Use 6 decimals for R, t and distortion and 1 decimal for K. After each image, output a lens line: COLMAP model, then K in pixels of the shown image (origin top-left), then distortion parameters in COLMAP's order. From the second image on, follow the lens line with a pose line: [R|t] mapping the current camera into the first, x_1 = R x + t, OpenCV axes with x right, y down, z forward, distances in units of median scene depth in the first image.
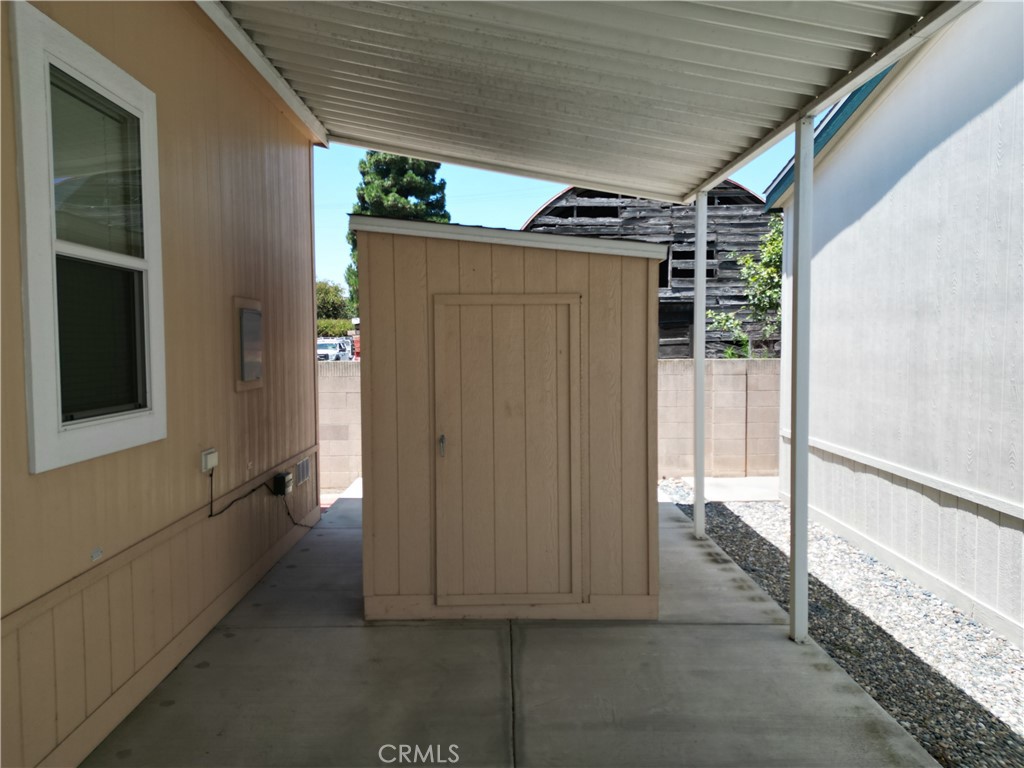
lens RADIAL K [[719.3, 0, 516.2], [0, 719.3, 378.3], [0, 0, 1]] dist [0.070456, -0.000732]
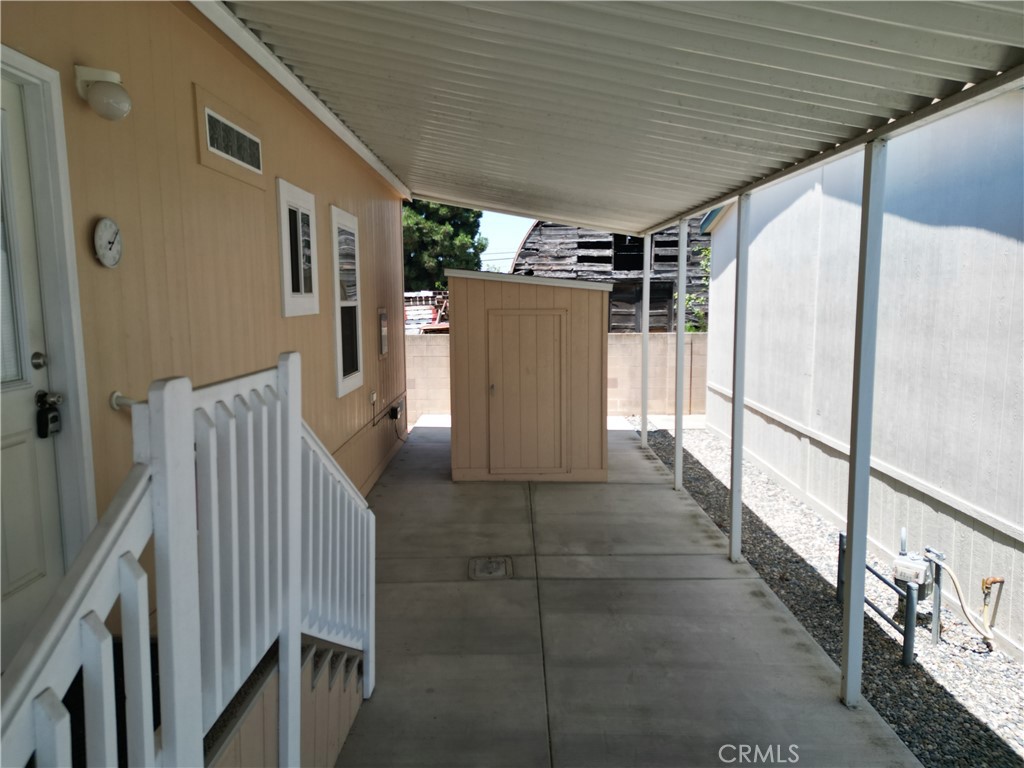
lens RADIAL K [[719.3, 0, 510.0], [0, 719.3, 384.2], [0, 0, 1]] dist [0.070456, -0.000732]
pose [[0.999693, 0.001602, -0.024712, -0.011383], [0.000171, 0.997435, 0.071575, -0.055941], [0.024763, -0.071557, 0.997129, -0.865101]]
